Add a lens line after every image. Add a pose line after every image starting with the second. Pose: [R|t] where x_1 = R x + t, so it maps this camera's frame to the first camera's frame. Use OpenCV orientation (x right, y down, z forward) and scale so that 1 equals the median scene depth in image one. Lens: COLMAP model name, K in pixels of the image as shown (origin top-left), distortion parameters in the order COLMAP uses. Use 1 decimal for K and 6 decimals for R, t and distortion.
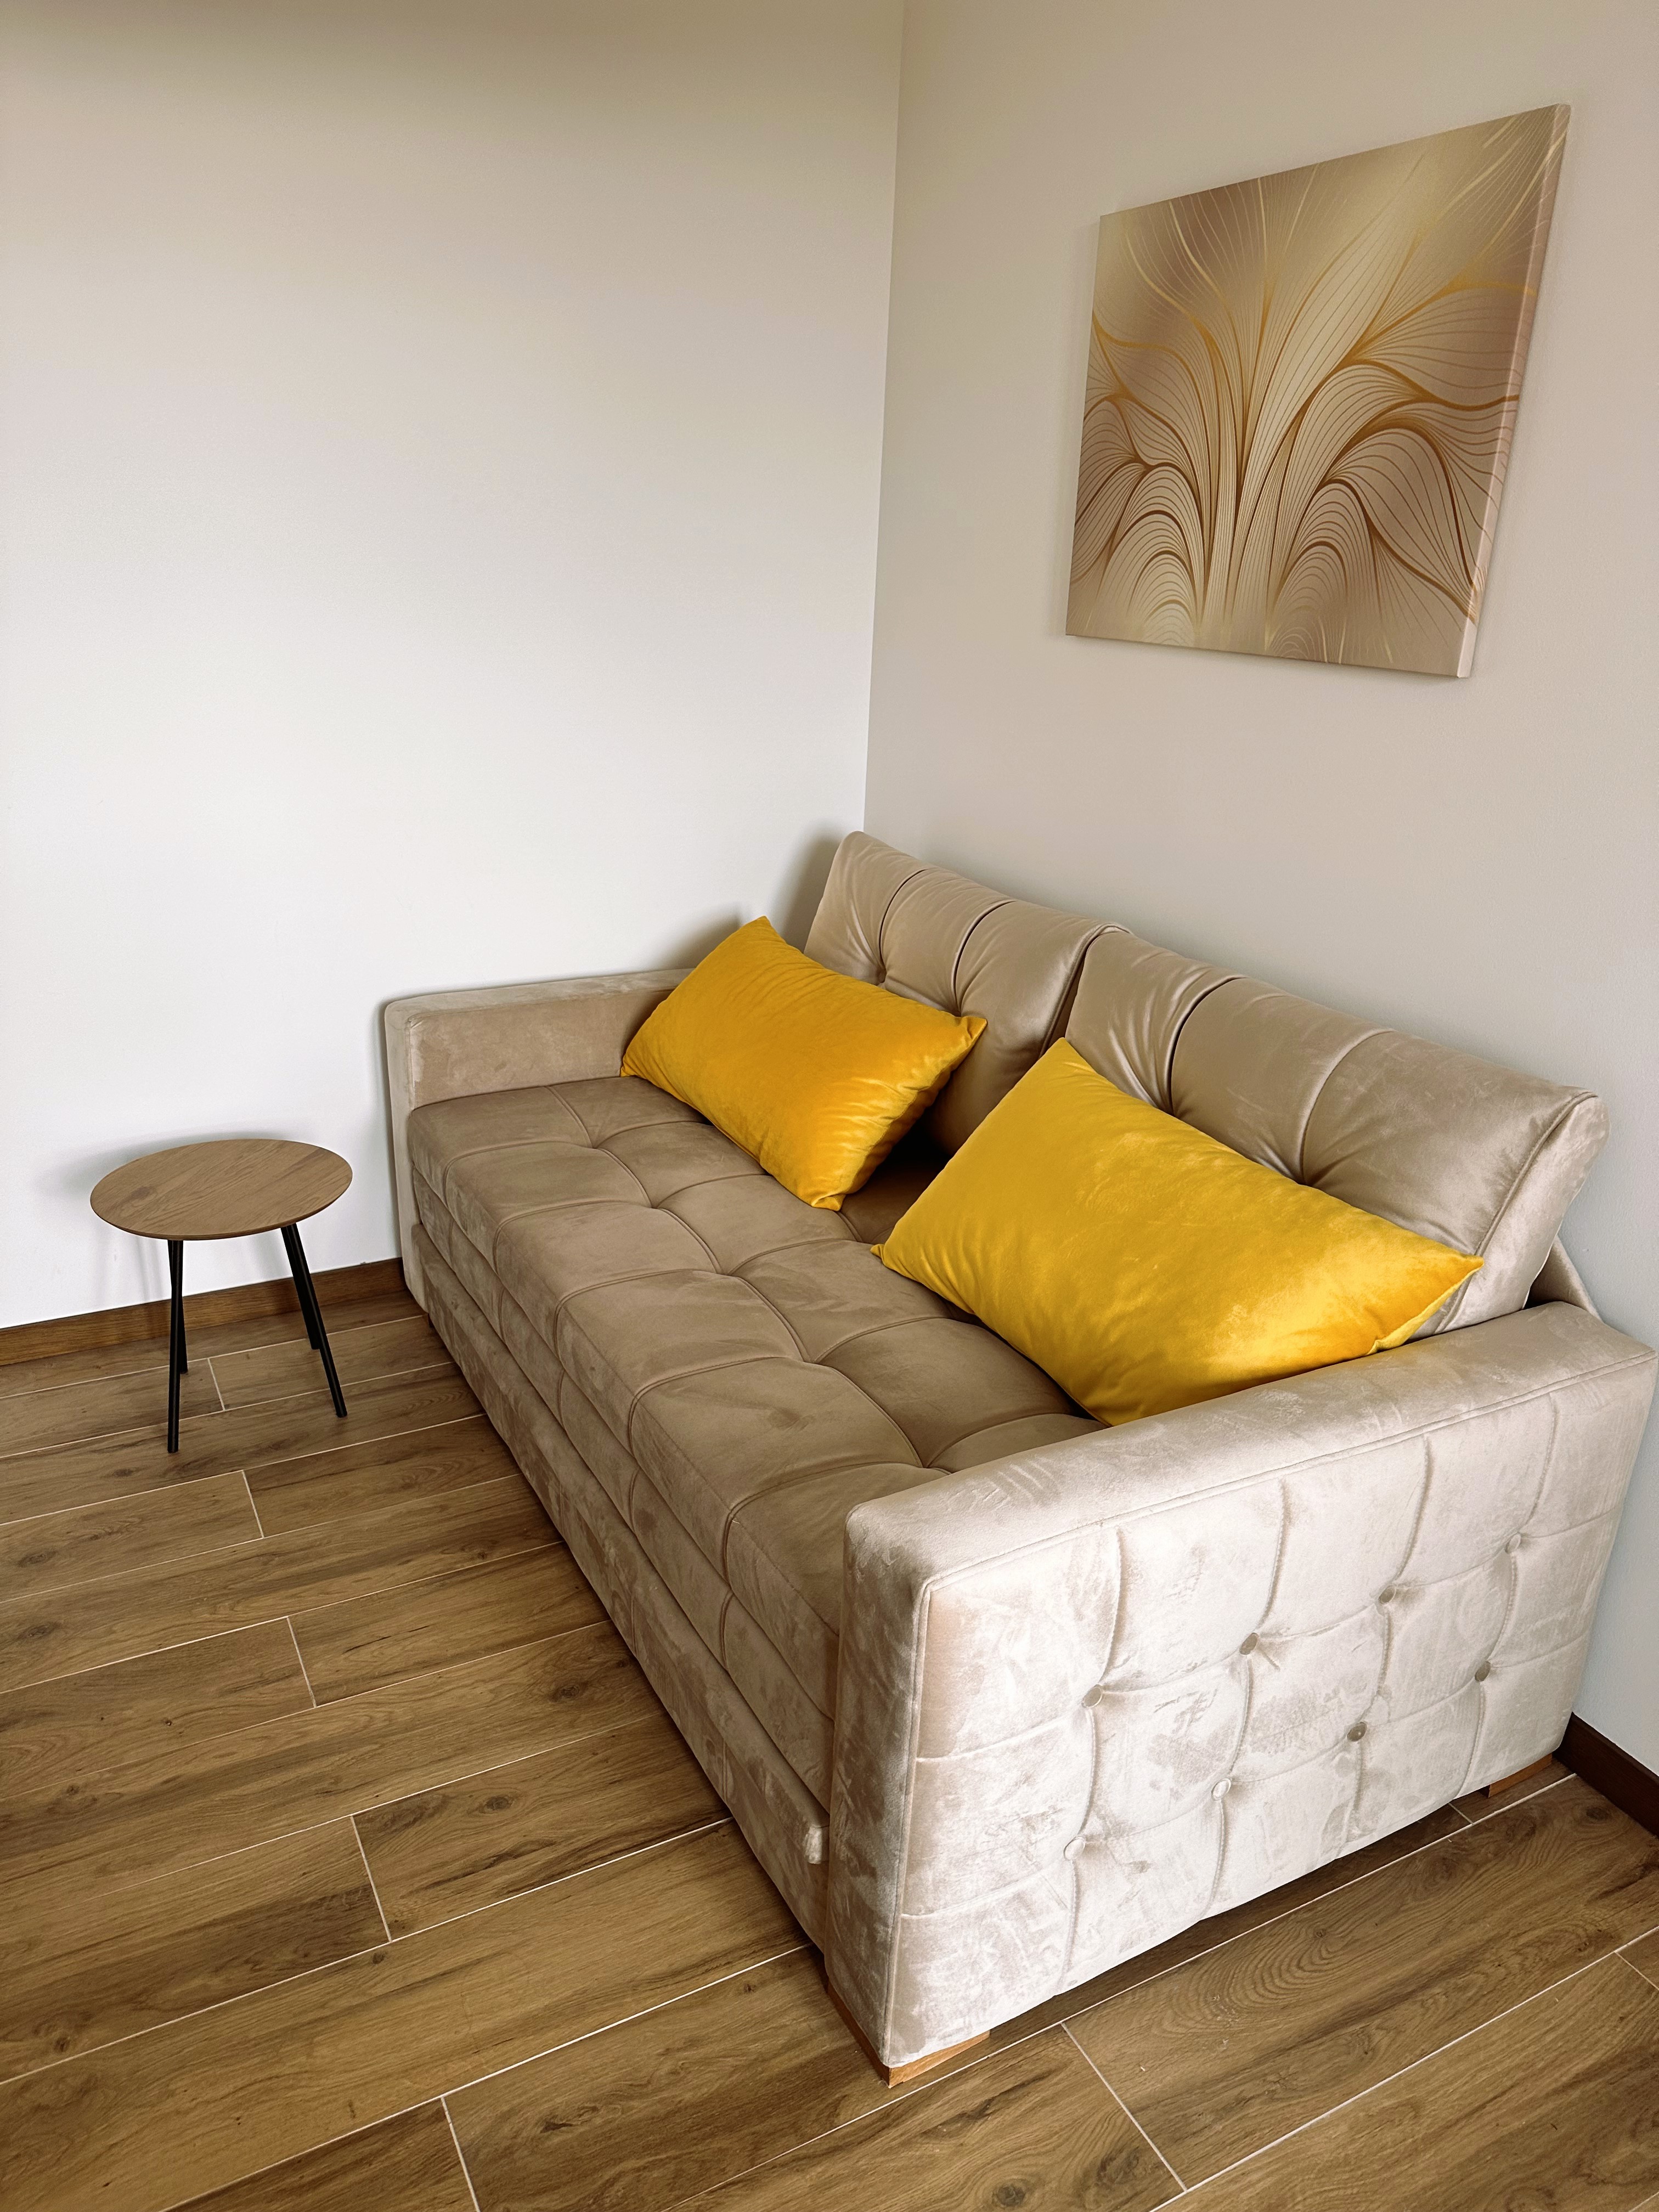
lens RADIAL K [[1576.8, 0, 829.5], [0, 1576.8, 1106.0], [0, 0, 1]] dist [0.003549, -0.004436]
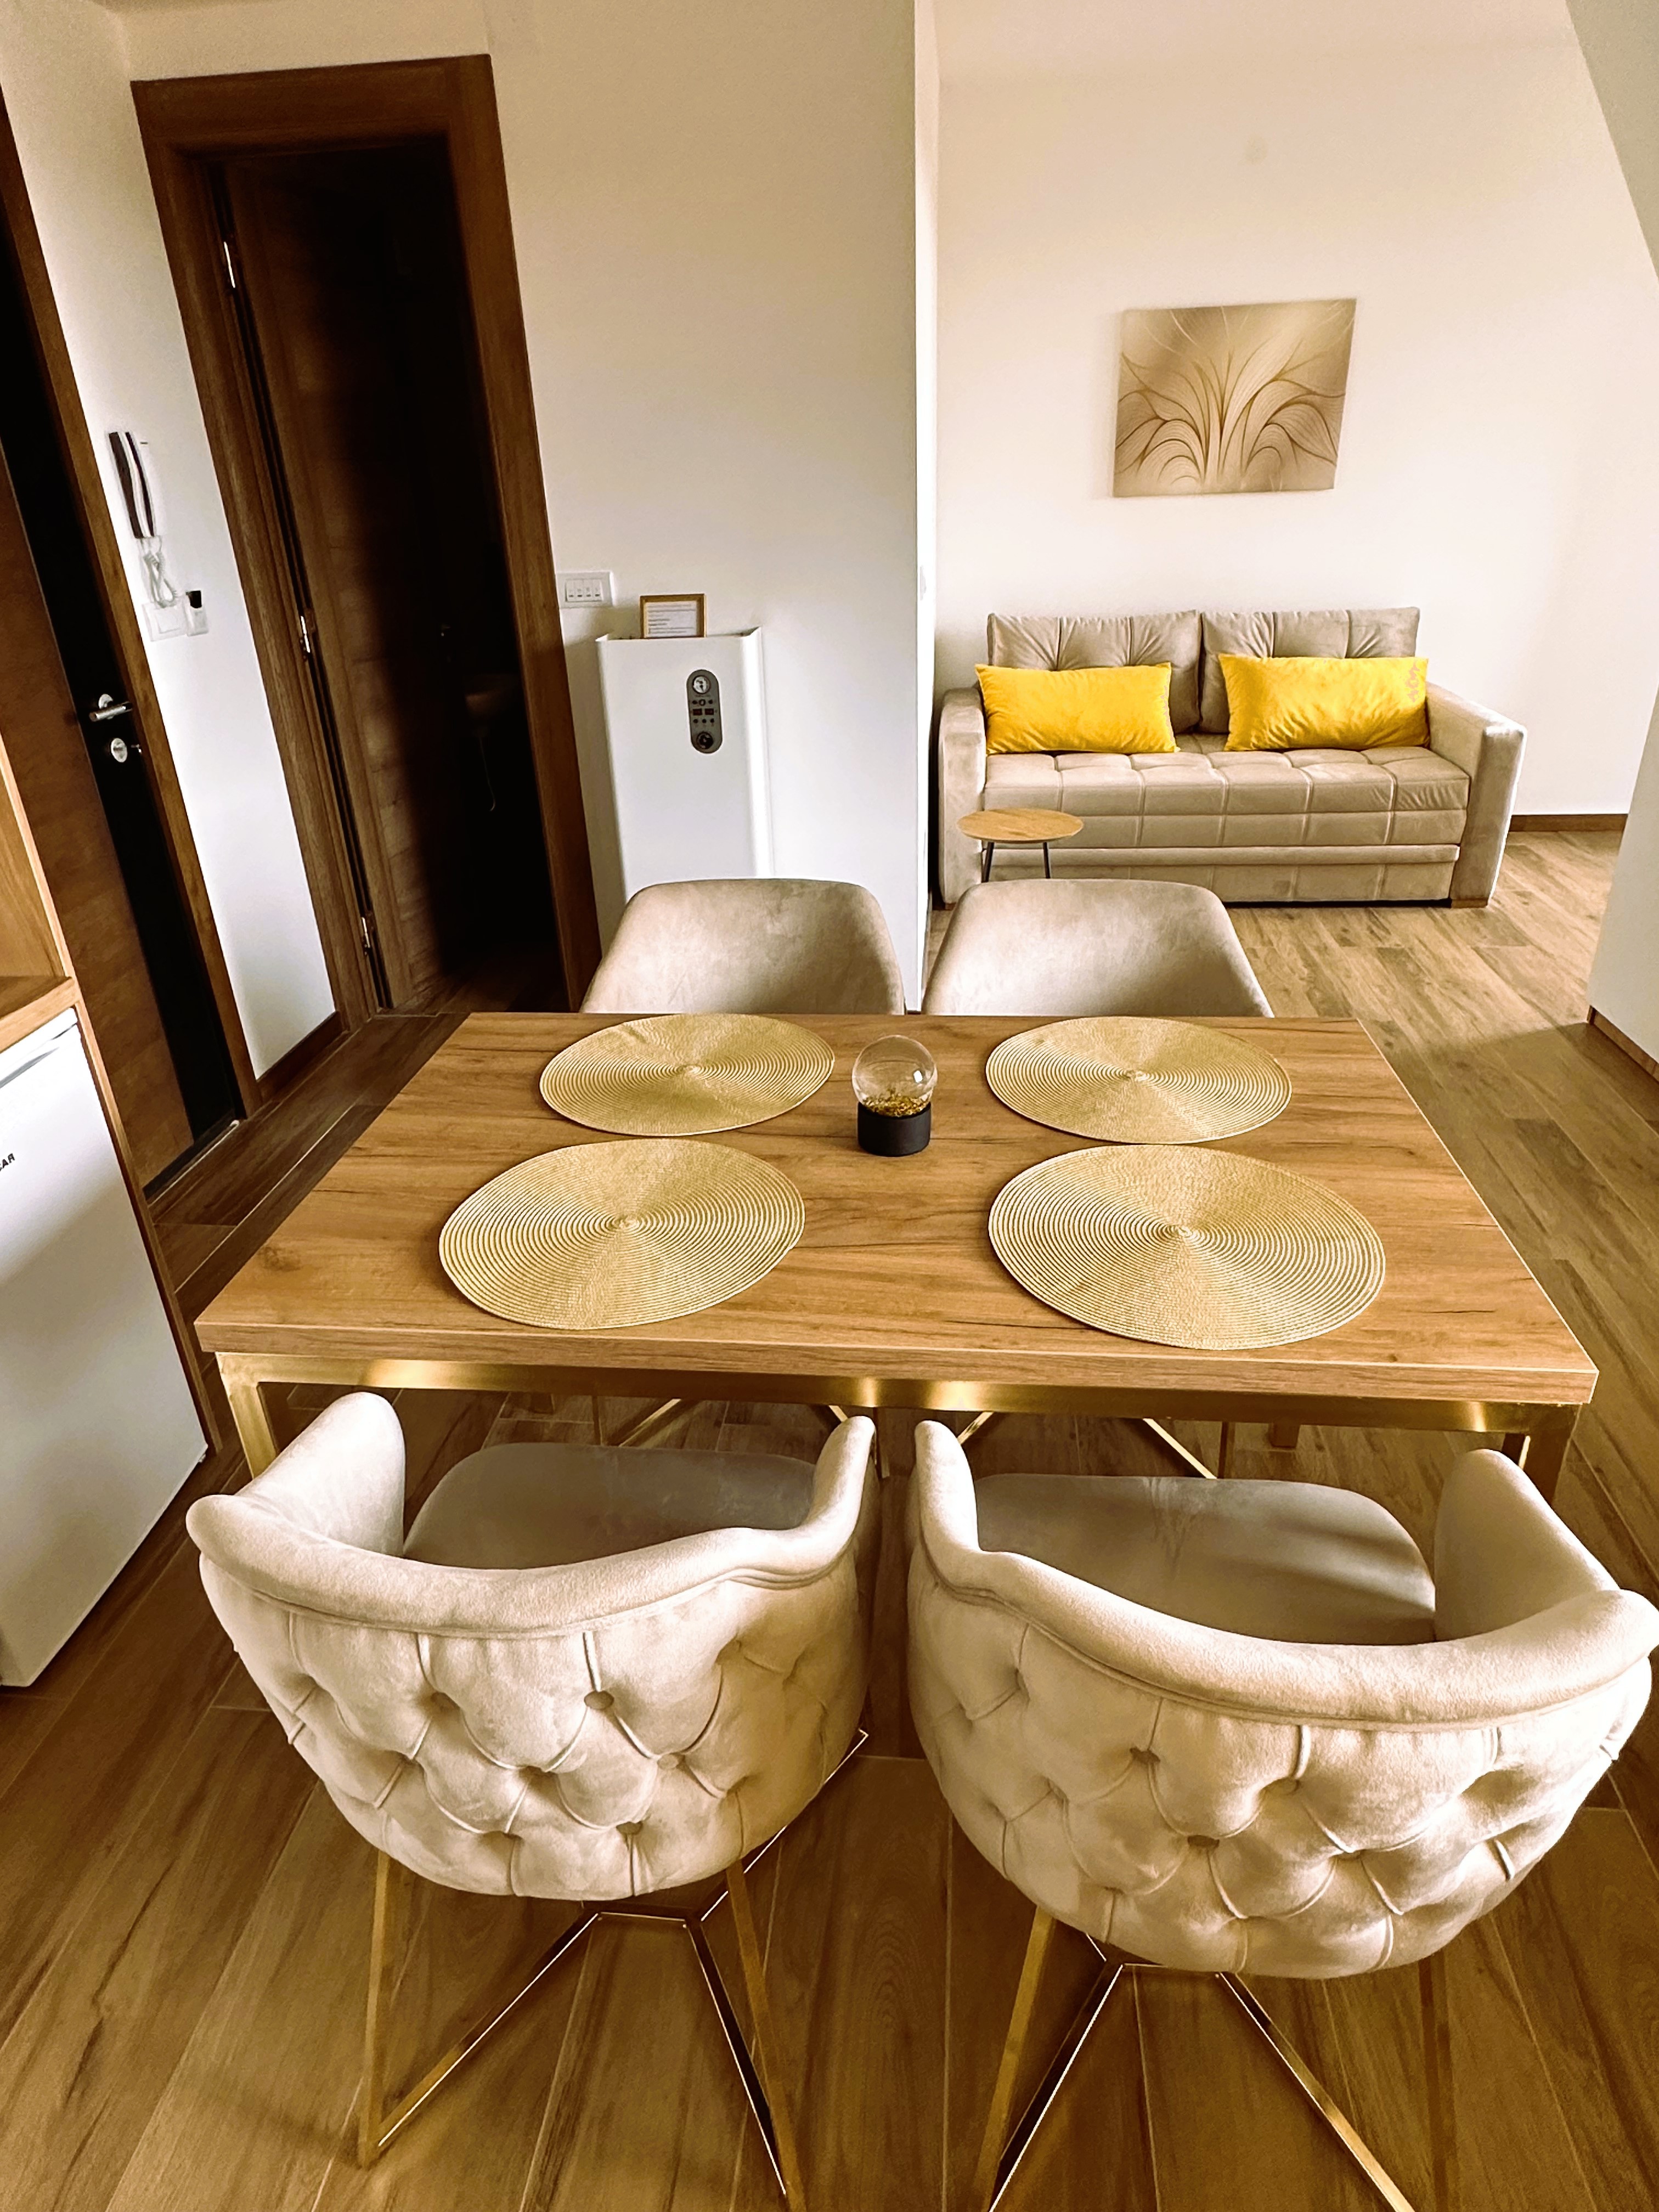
lens RADIAL K [[1304.1, 0, 818.2], [0, 1304.1, 1099.4], [0, 0, 1]] dist [0.000572, -0.000562]
pose [[0.555906, -0.414406, 0.720580, -2.276107], [0.338750, 0.904561, 0.258879, -0.179011], [-0.759090, 0.100184, 0.643231, 0.236713]]
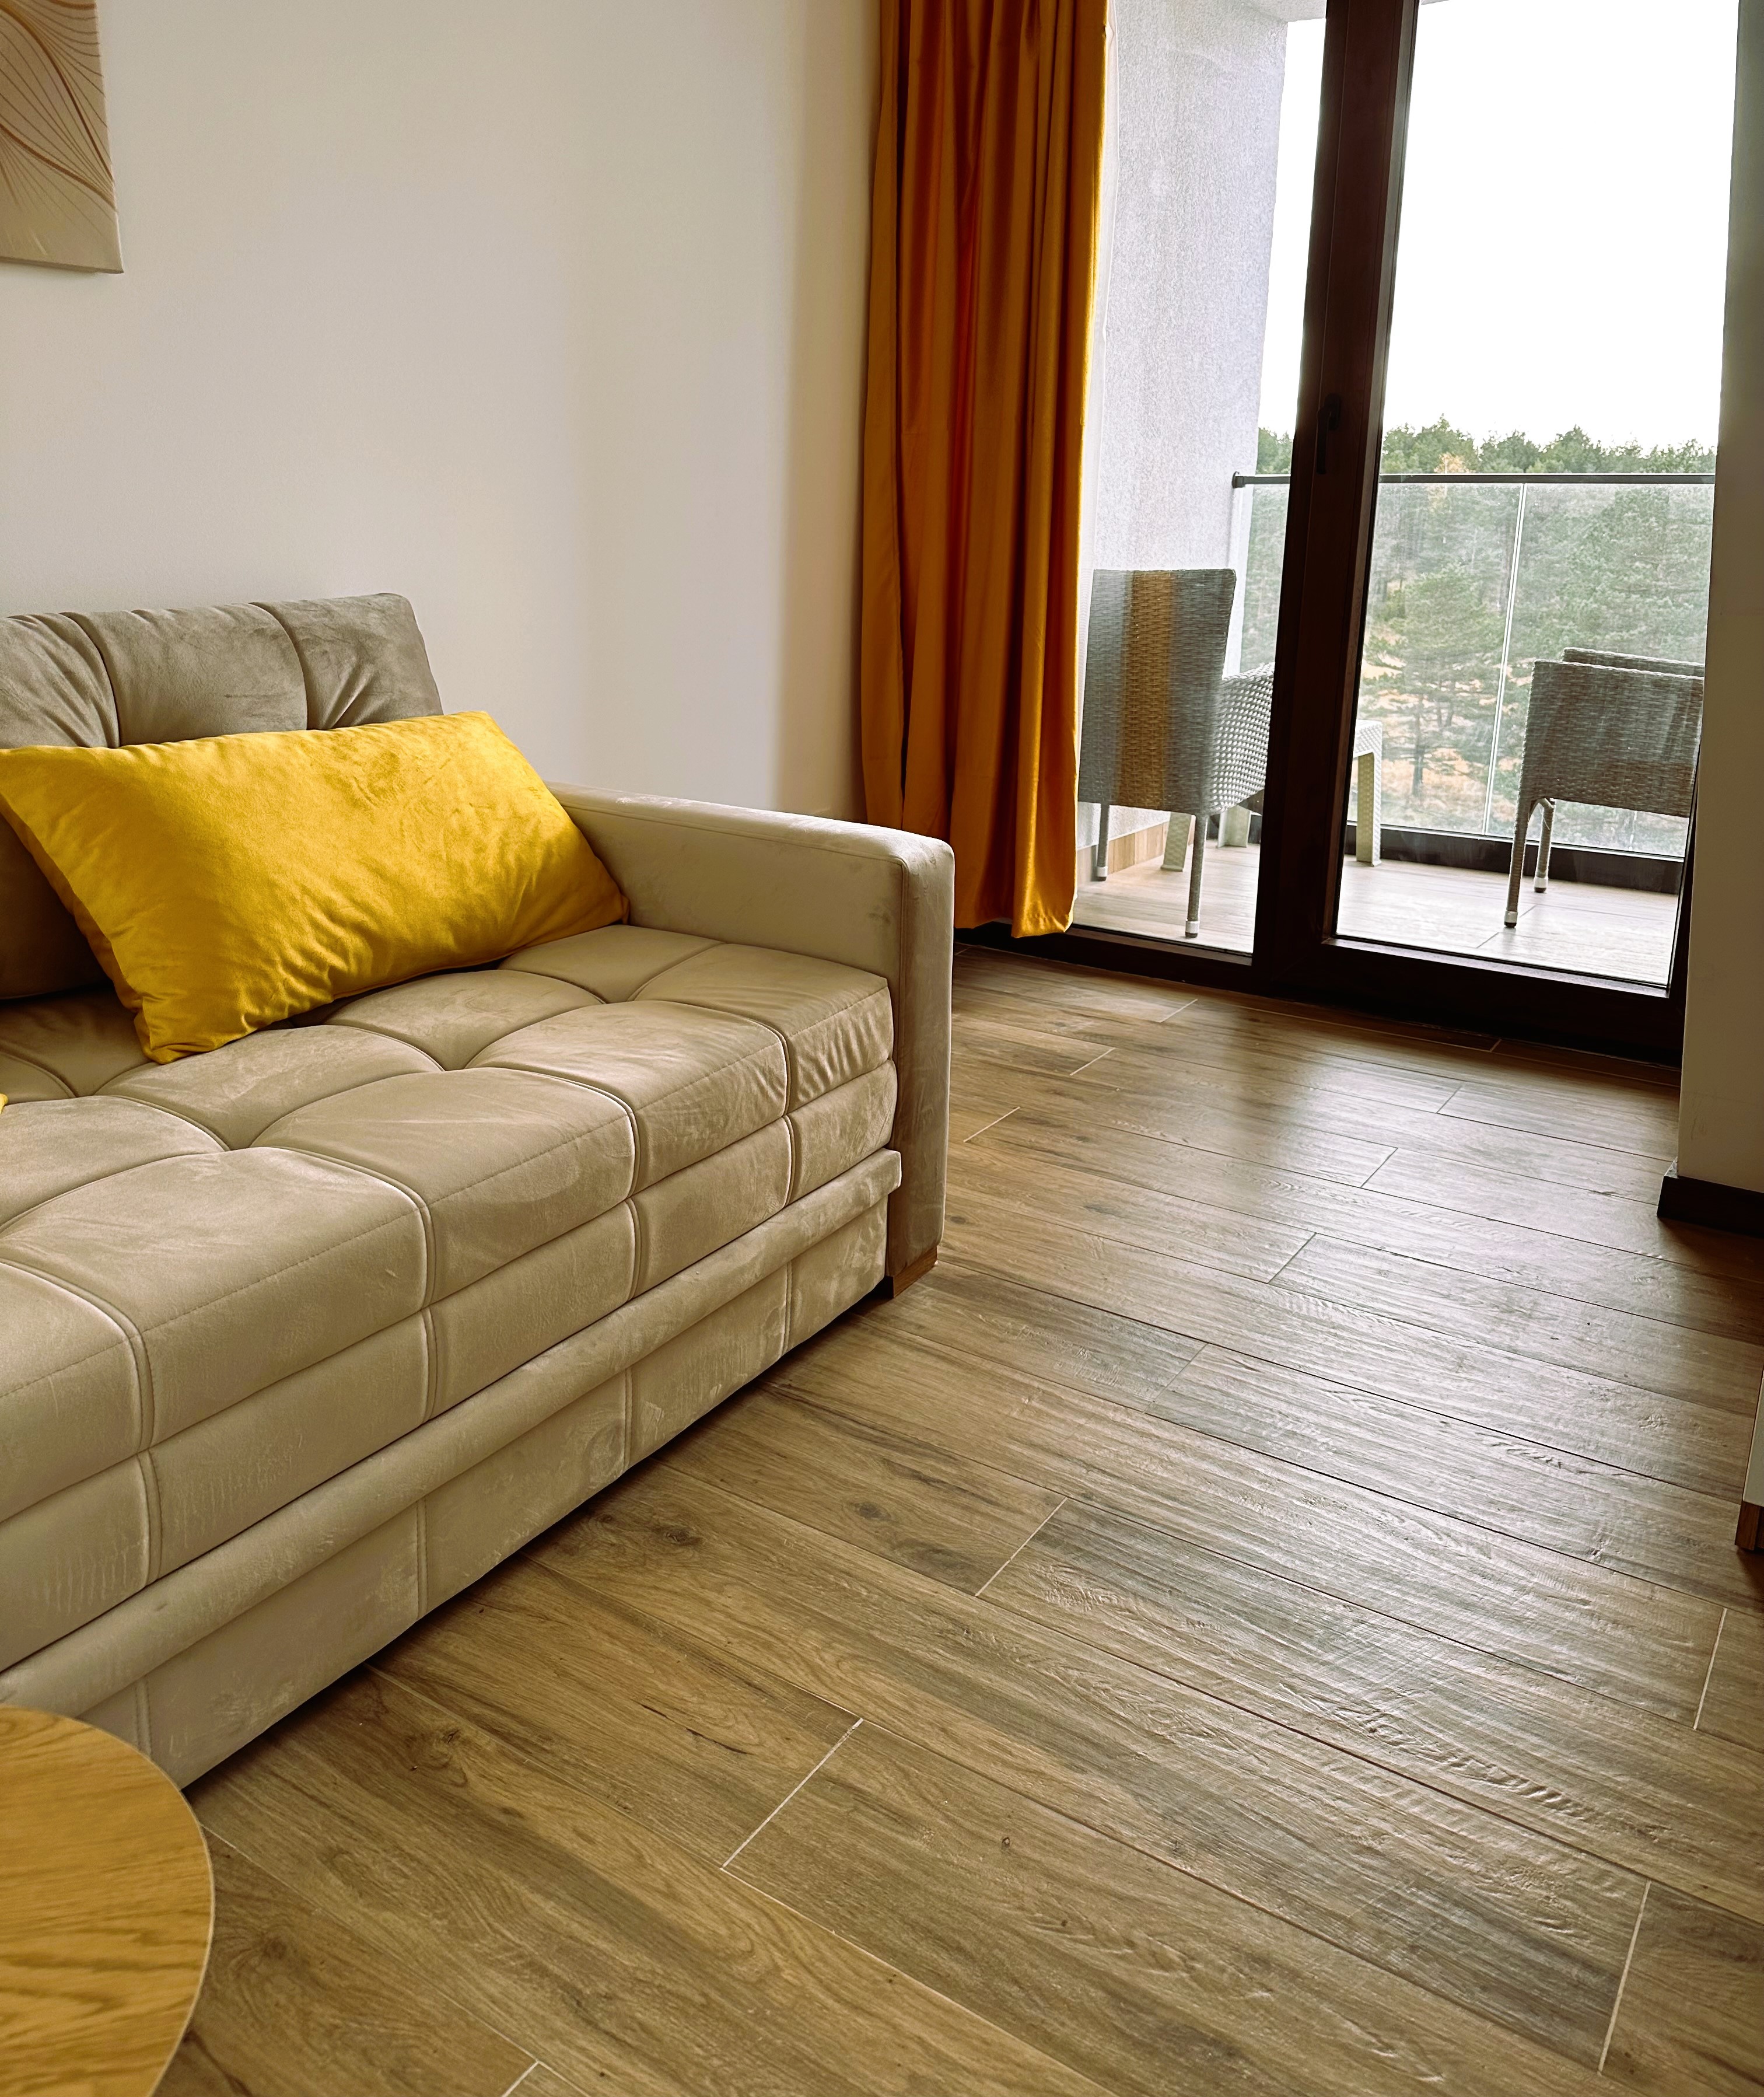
lens RADIAL K [[1632.3, 0, 878.4], [0, 1632.3, 924.7], [0, 0, 1]] dist [0.084323, -0.132353]
pose [[-0.486230, -0.260248, 0.834177, -0.818019], [0.274184, 0.860973, 0.428425, -0.213658], [-0.829701, 0.437031, -0.347275, 1.069312]]
